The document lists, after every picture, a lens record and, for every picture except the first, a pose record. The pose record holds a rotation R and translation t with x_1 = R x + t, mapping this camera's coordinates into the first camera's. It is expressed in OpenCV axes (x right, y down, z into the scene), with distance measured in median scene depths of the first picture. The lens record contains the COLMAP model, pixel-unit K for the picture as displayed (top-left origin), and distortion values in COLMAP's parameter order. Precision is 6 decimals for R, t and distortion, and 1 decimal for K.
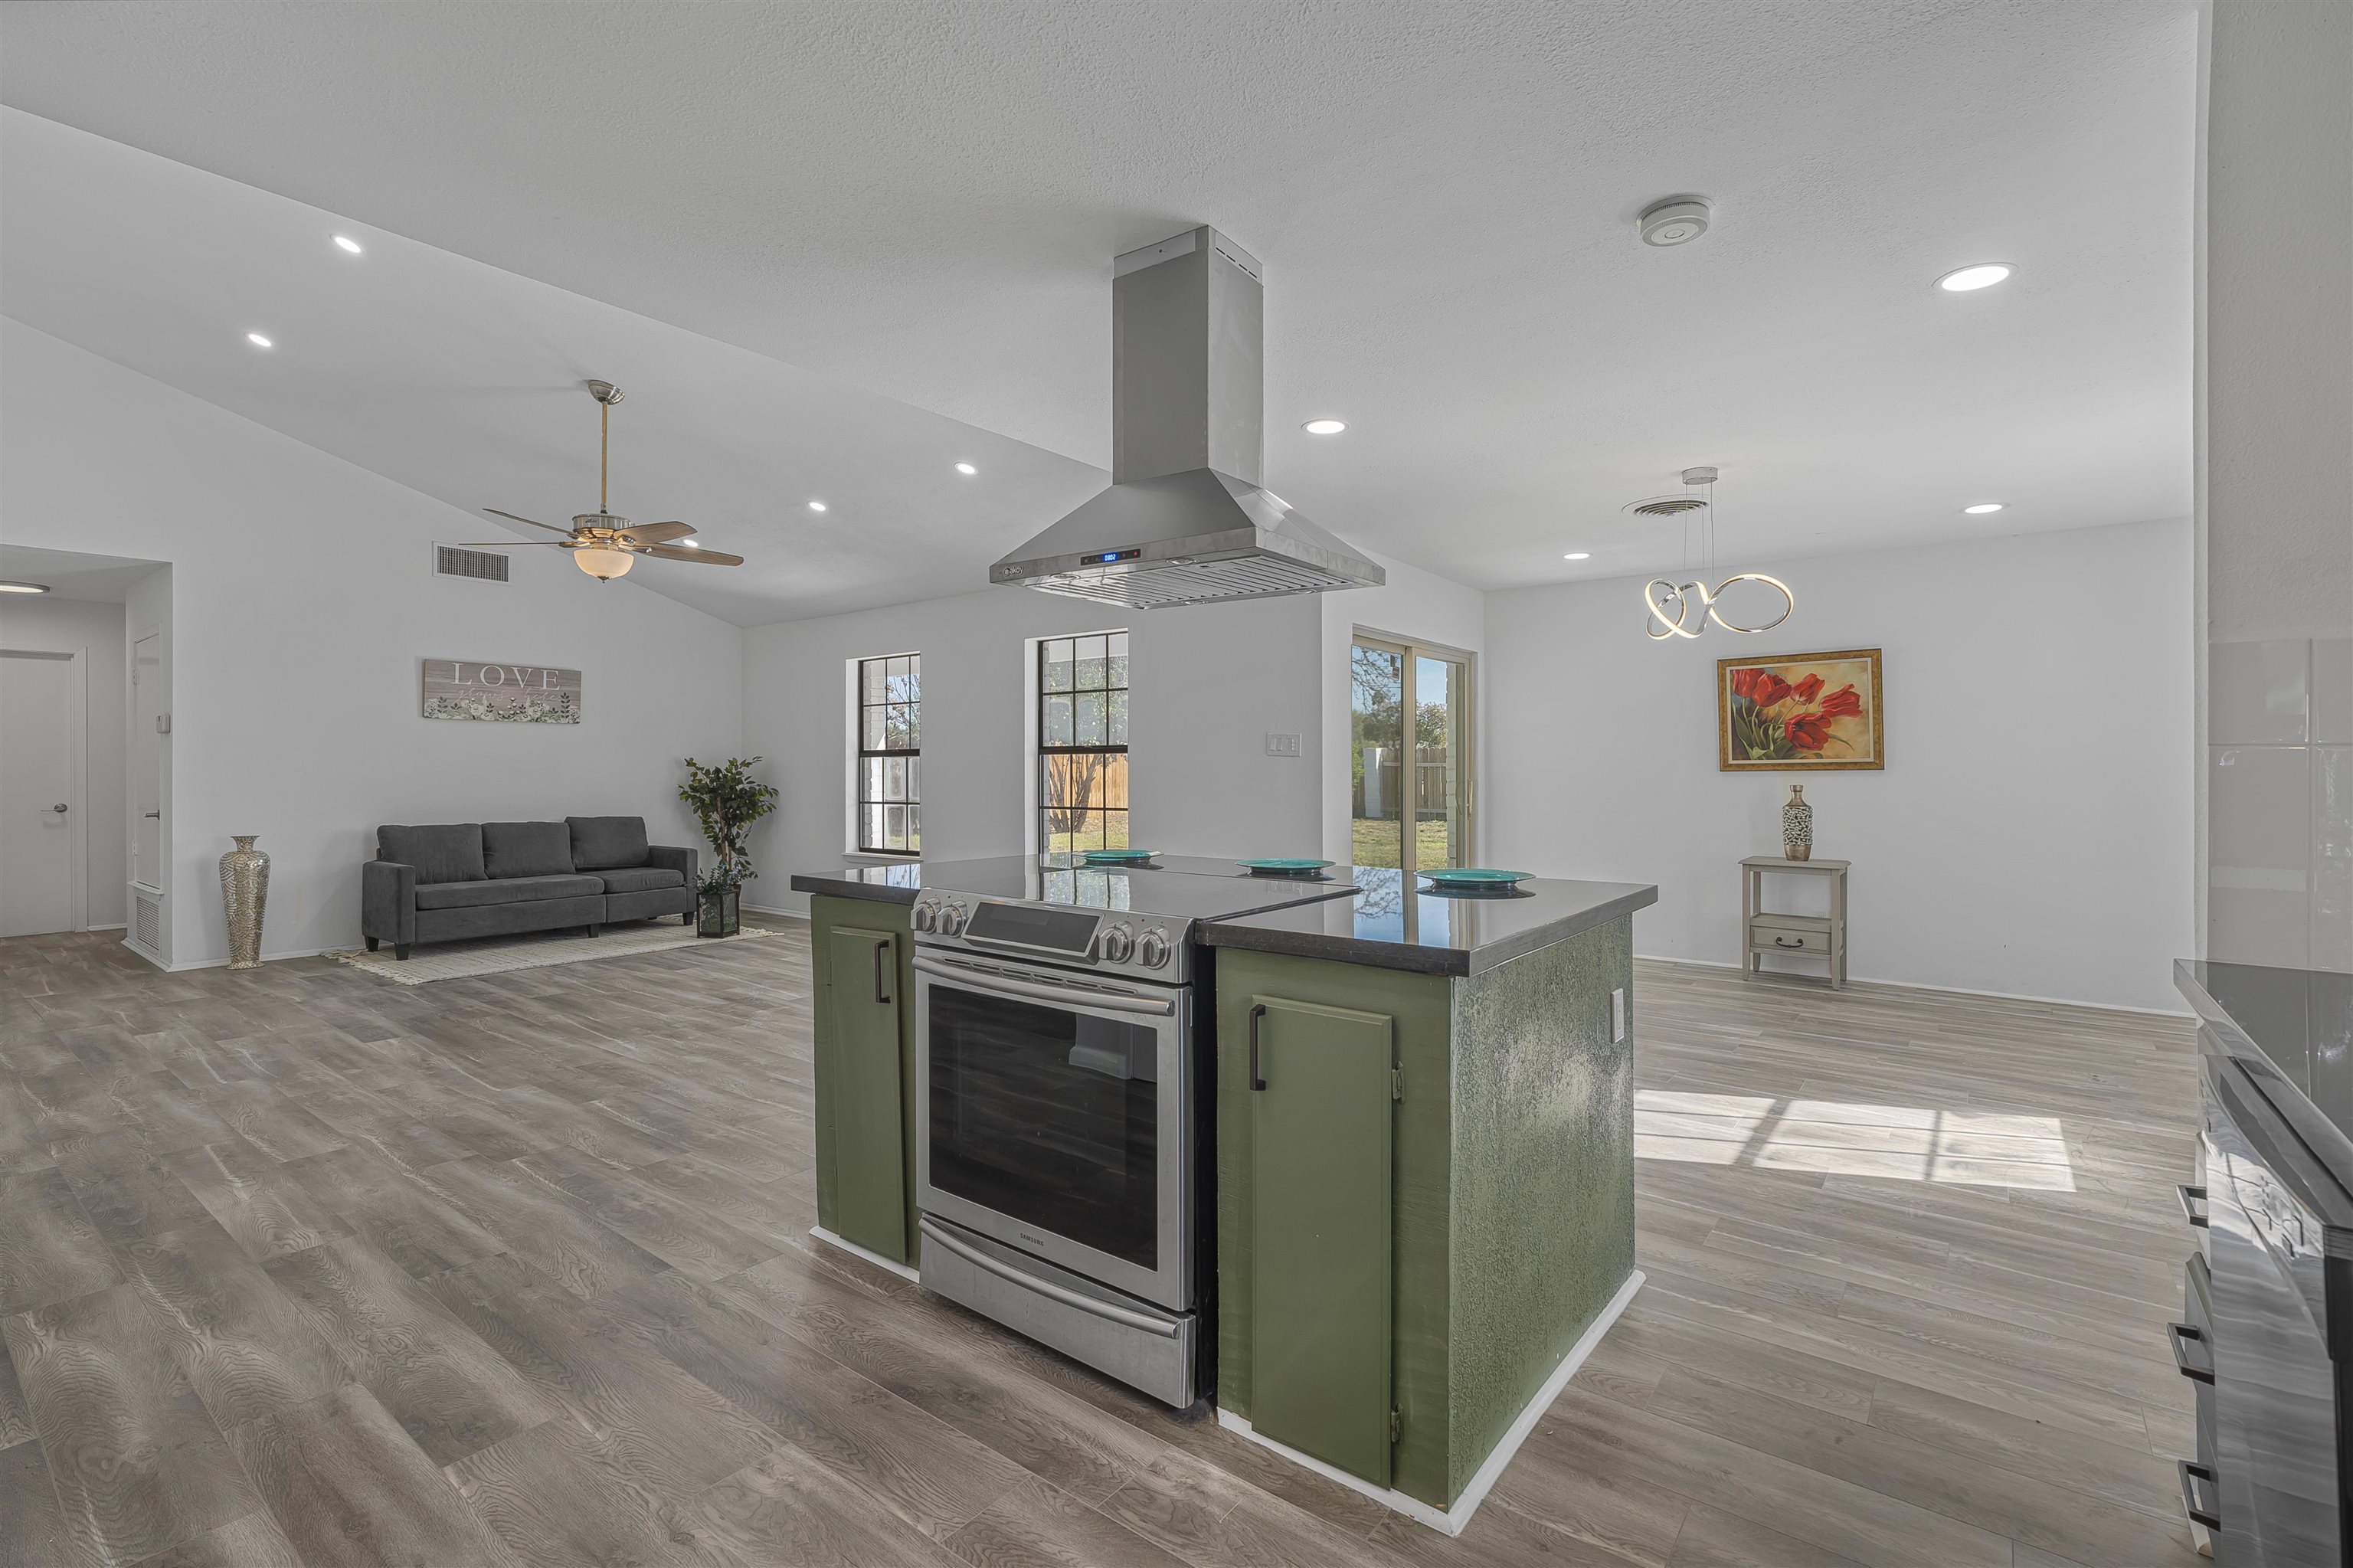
lens RADIAL K [[1057.8, 0, 1169.2], [0, 1057.8, 768.4], [0, 0, 1]] dist [0.000753, 0.000868]
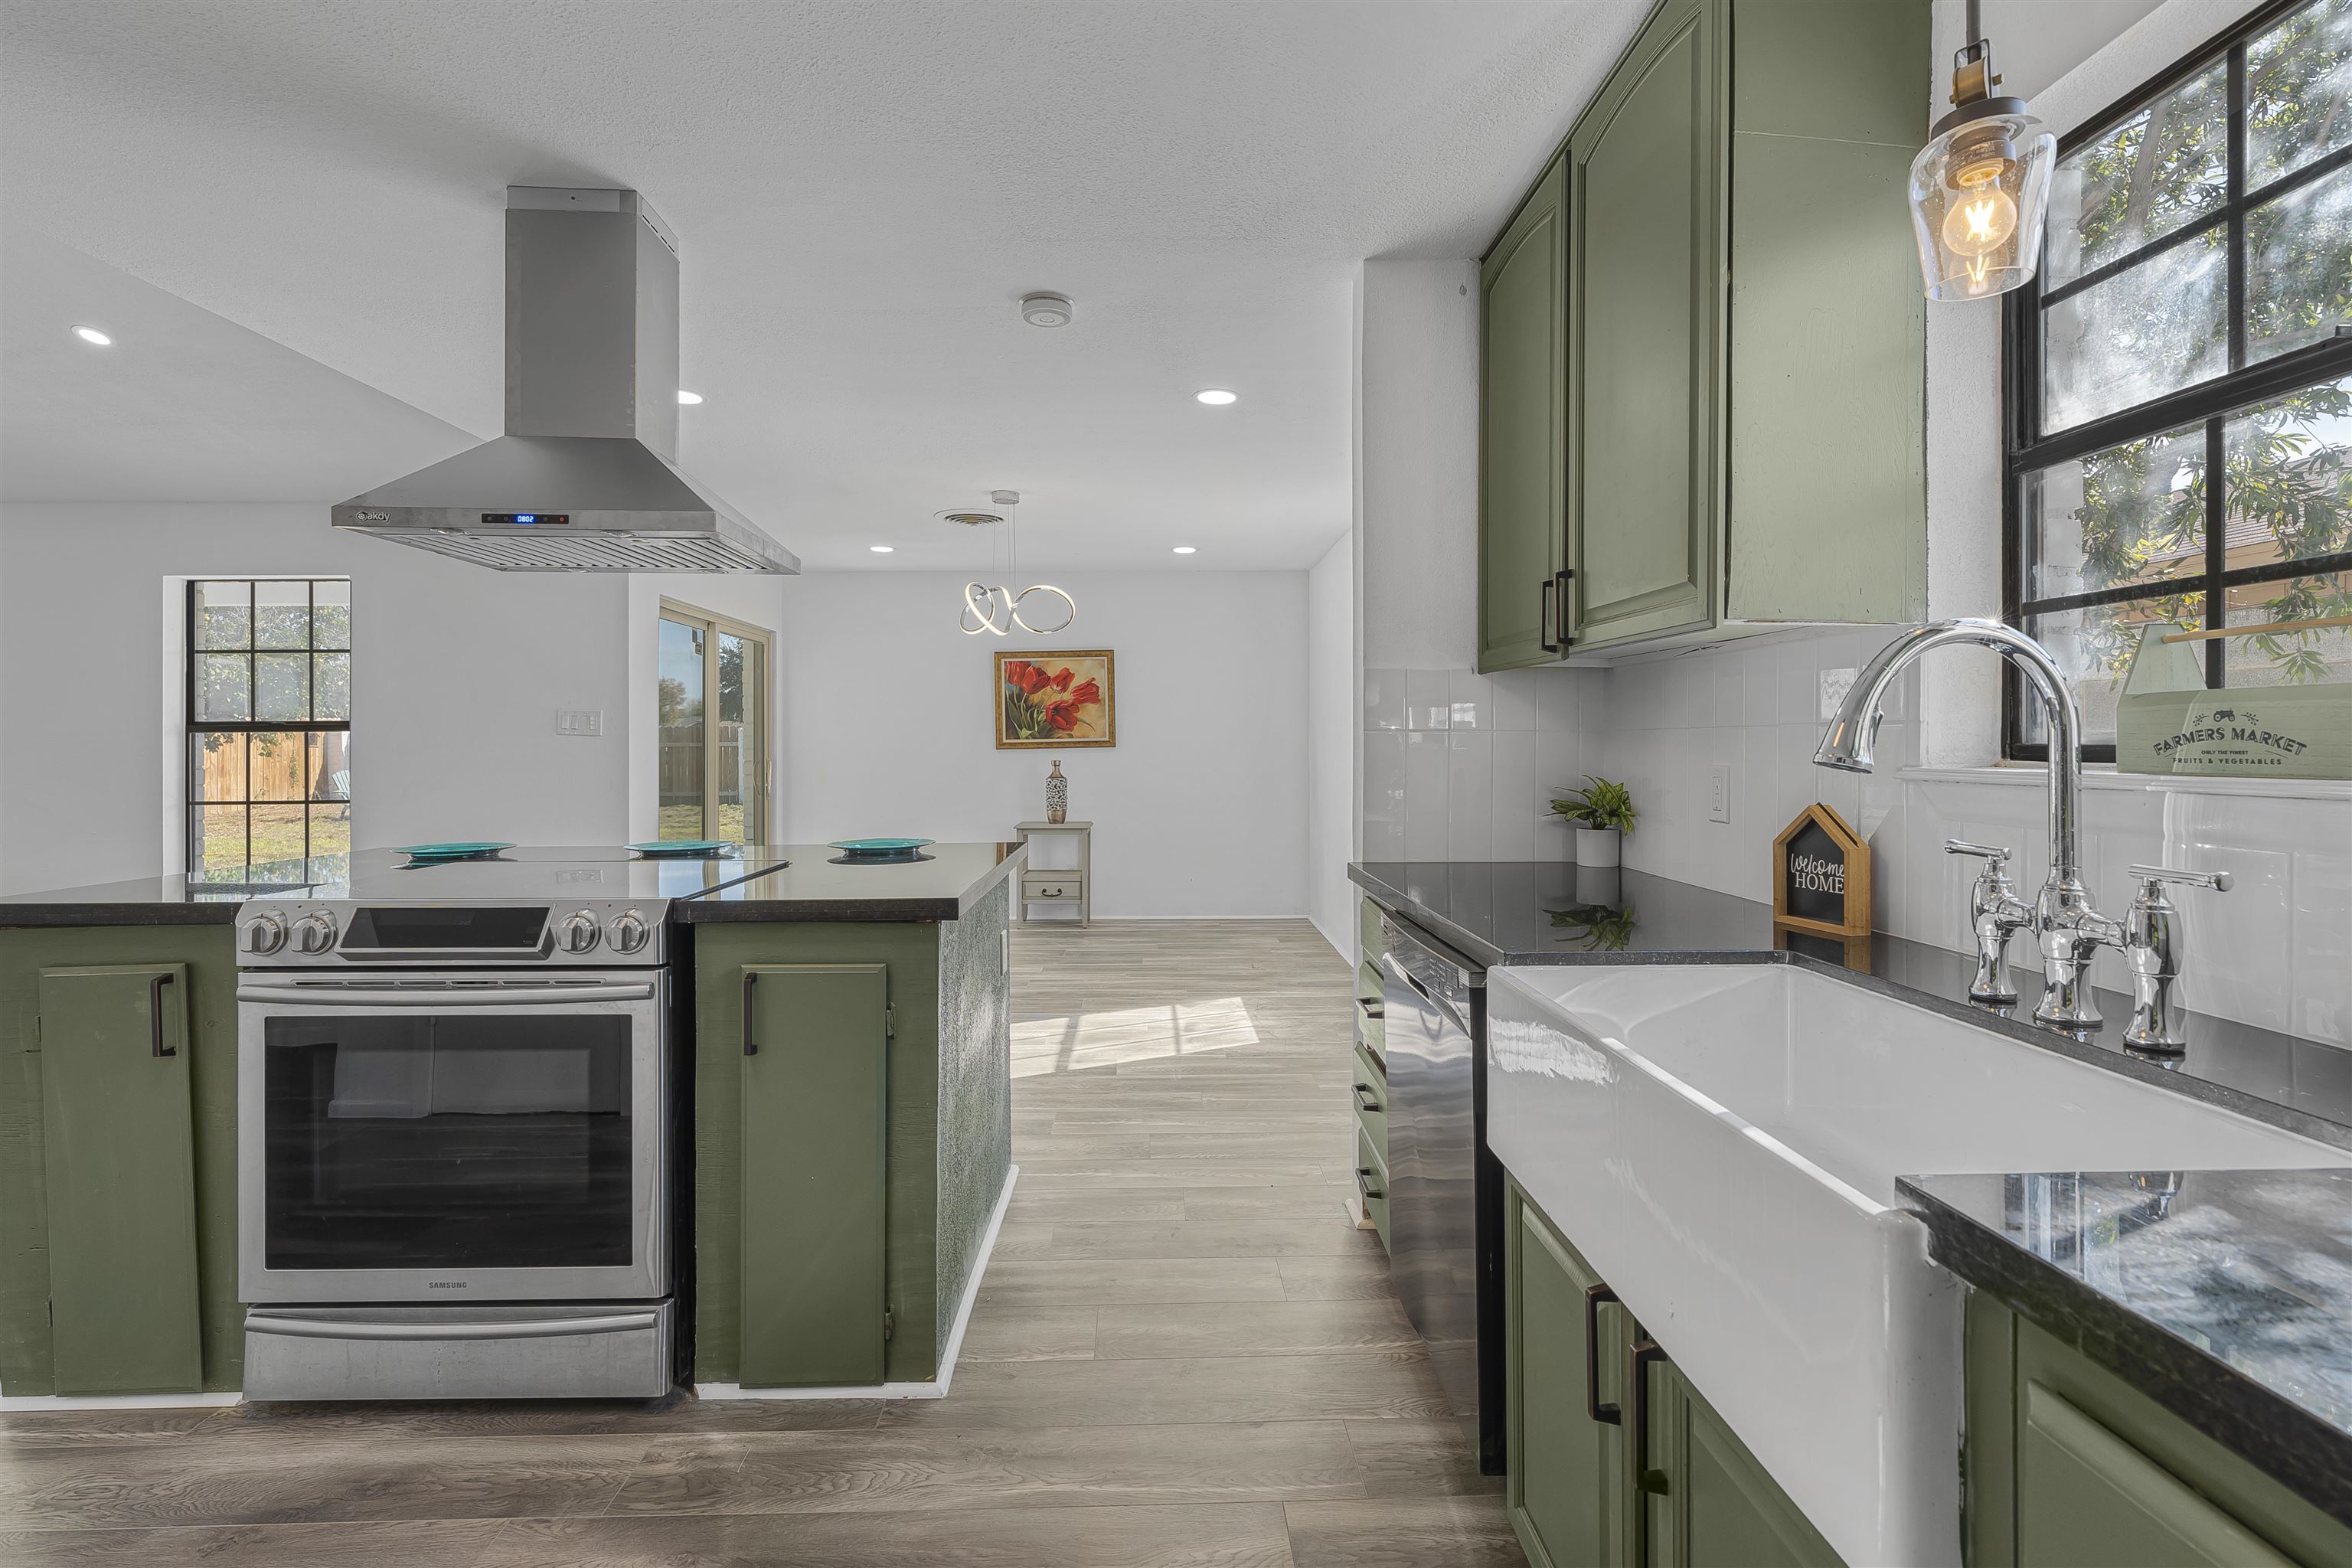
lens RADIAL K [[1079.2, 0, 1174.7], [0, 1079.2, 723.6], [0, 0, 1]] dist [-0.001912, 0.000174]
pose [[0.771583, 0.008574, 0.636071, -0.080866], [0.005915, 0.999769, -0.020653, 0.000415], [-0.636101, 0.019698, 0.771354, -0.028097]]
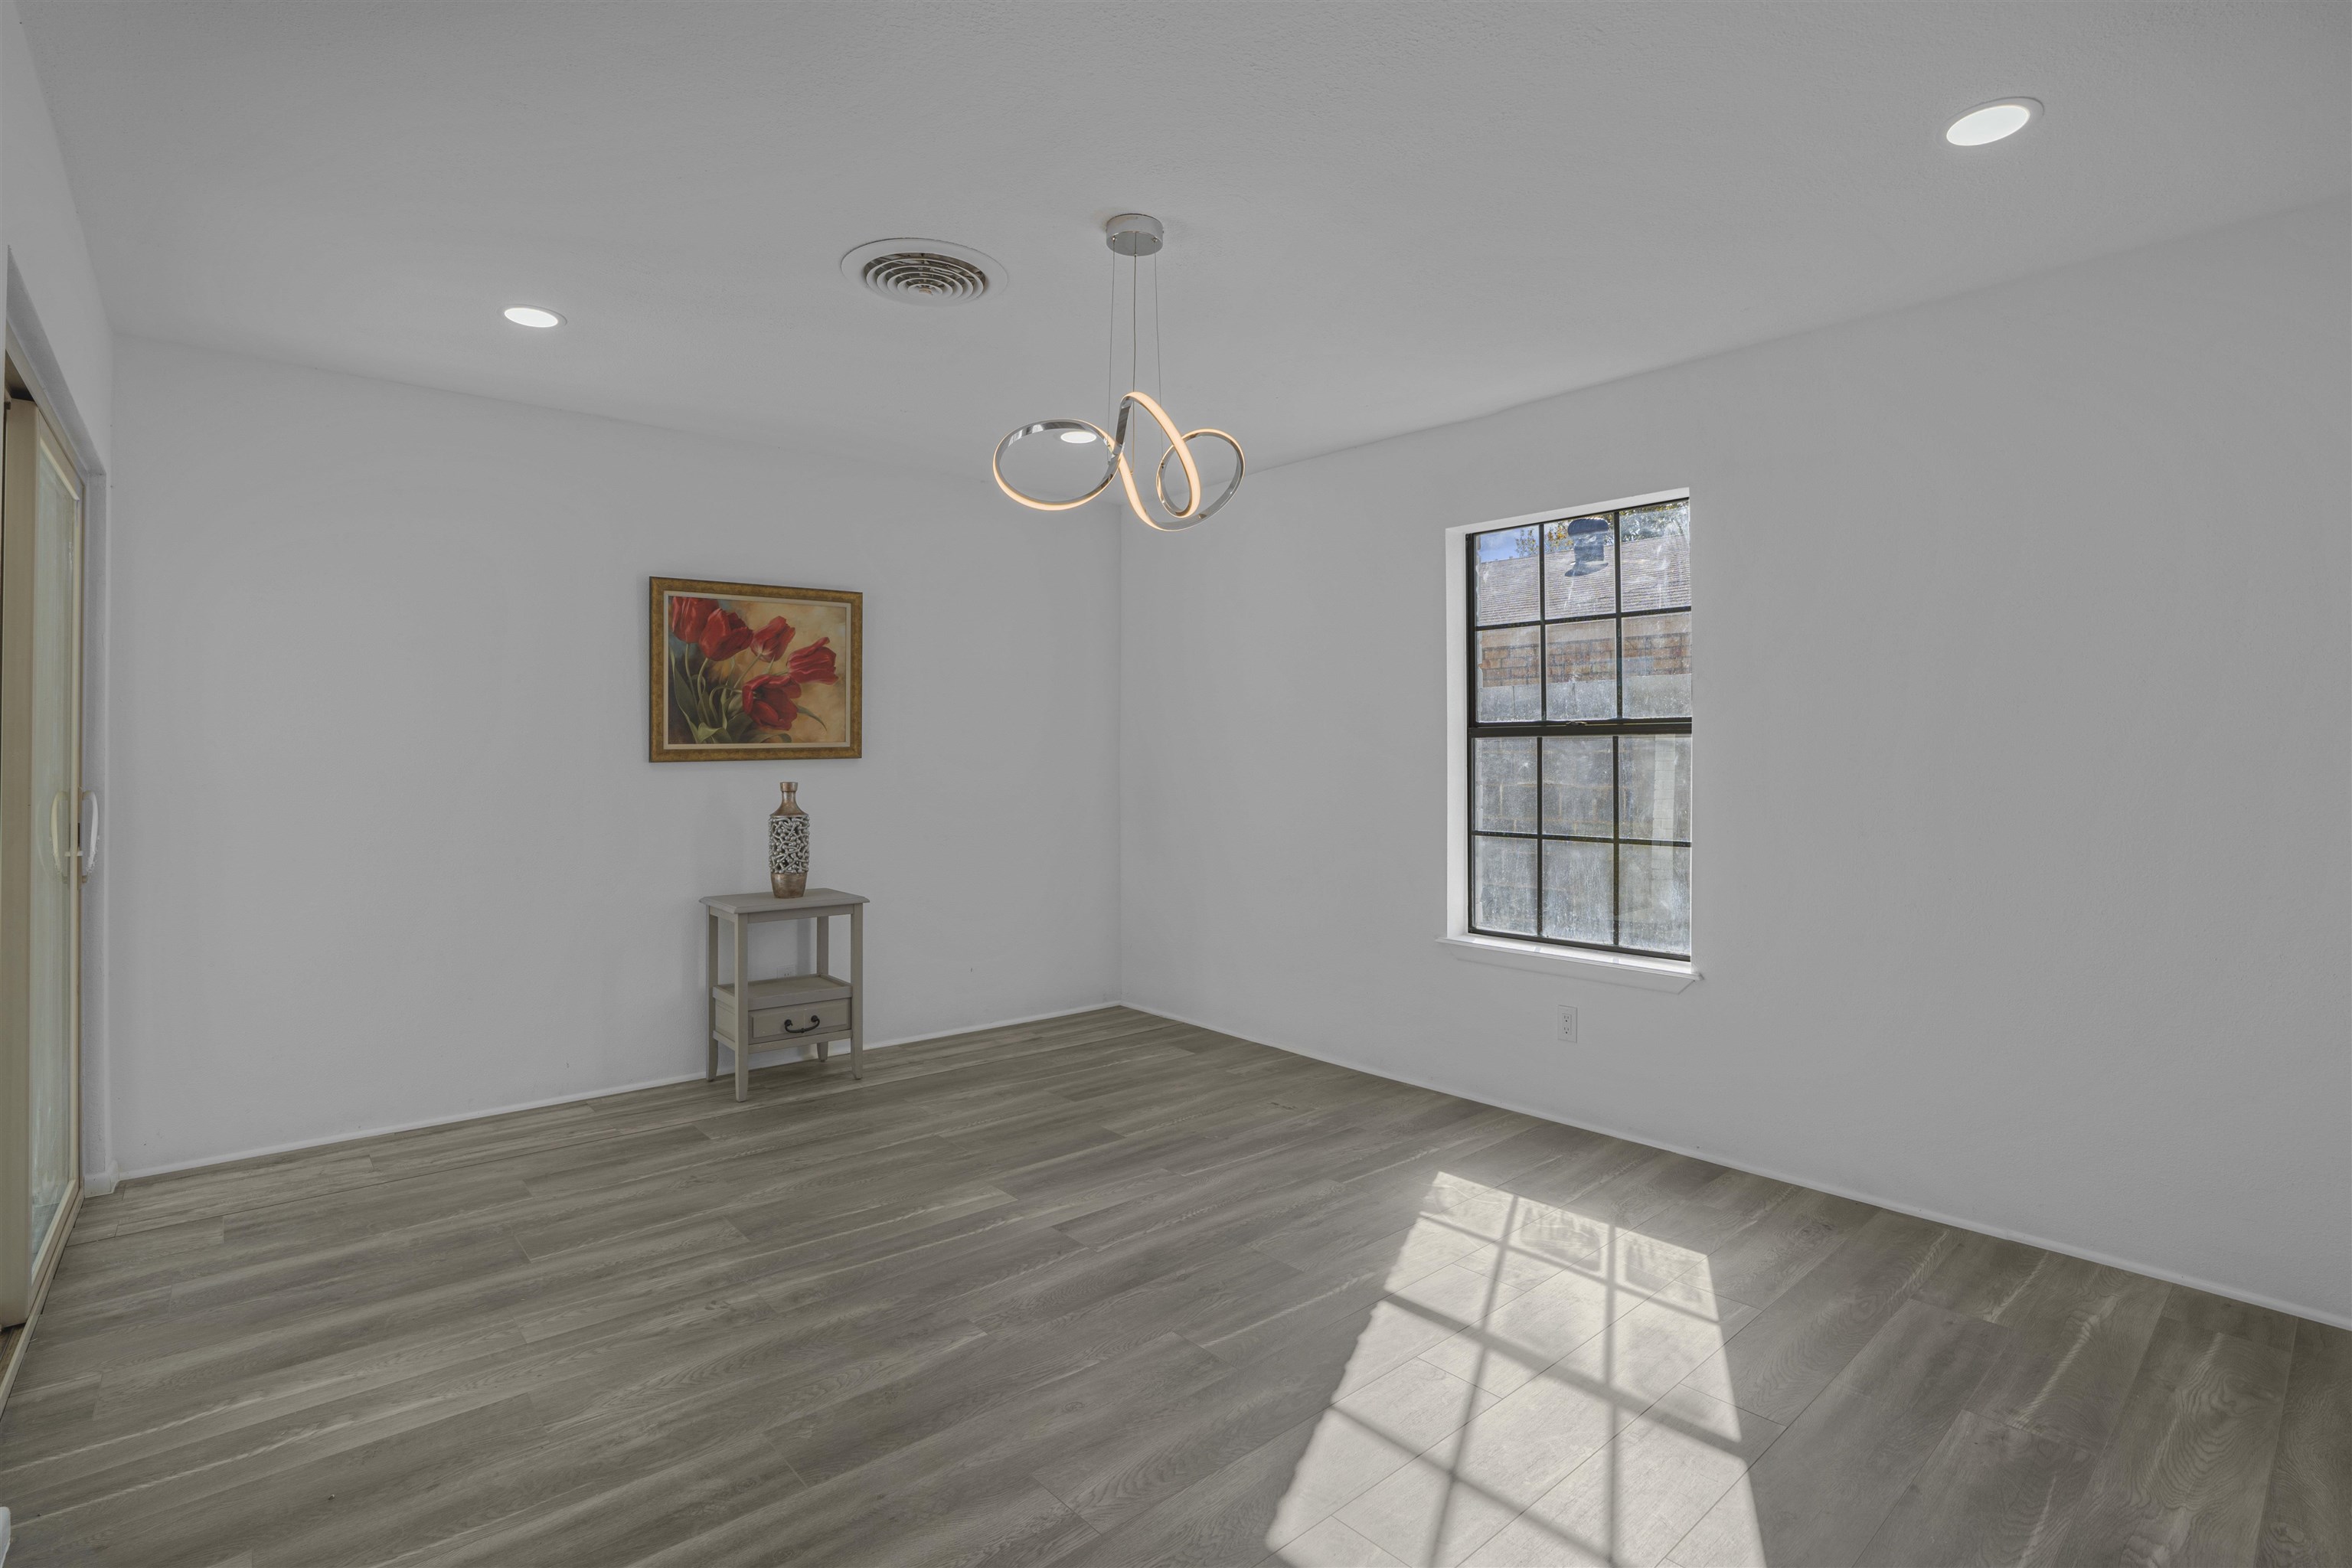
lens RADIAL K [[1109.0, 0, 1173.4], [0, 1109.0, 763.9], [0, 0, 1]] dist [-0.071890, 0.029490]
pose [[0.199112, -0.007883, 0.979945, -0.032291], [0.006931, 0.999954, 0.006635, 0.001823], [-0.979952, 0.005471, 0.199158, 0.629827]]
